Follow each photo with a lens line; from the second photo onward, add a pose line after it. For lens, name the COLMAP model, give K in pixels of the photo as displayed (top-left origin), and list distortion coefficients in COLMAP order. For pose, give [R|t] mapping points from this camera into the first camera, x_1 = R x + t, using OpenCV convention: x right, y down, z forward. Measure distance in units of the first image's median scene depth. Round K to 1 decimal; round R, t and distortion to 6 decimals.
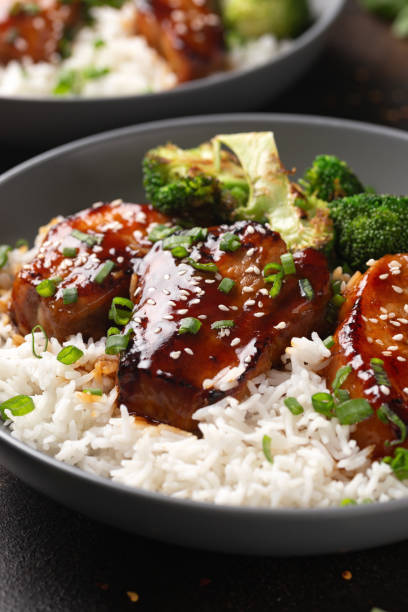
lens RADIAL K [[2042.2, 0, 204.0], [0, 2042.2, 306.0], [0, 0, 1]] dist [0.002828, -0.150014]
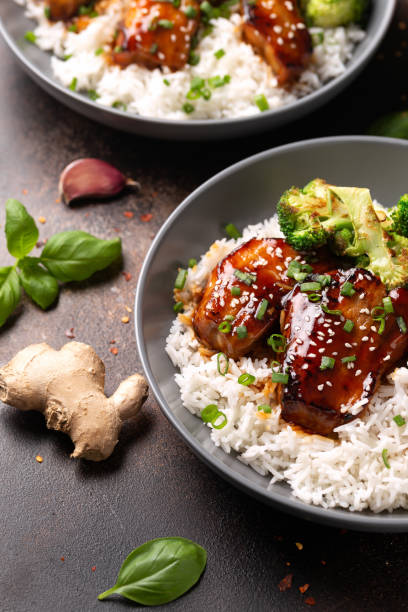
lens RADIAL K [[1948.0, 0, 203.1], [0, 1948.0, 276.9], [0, 0, 1]] dist [0.047951, -1.727278]
pose [[0.998068, -0.038954, 0.048411, -0.161804], [0.021249, 0.946093, 0.323196, -0.504129], [-0.058391, -0.321543, 0.945093, -0.323257]]
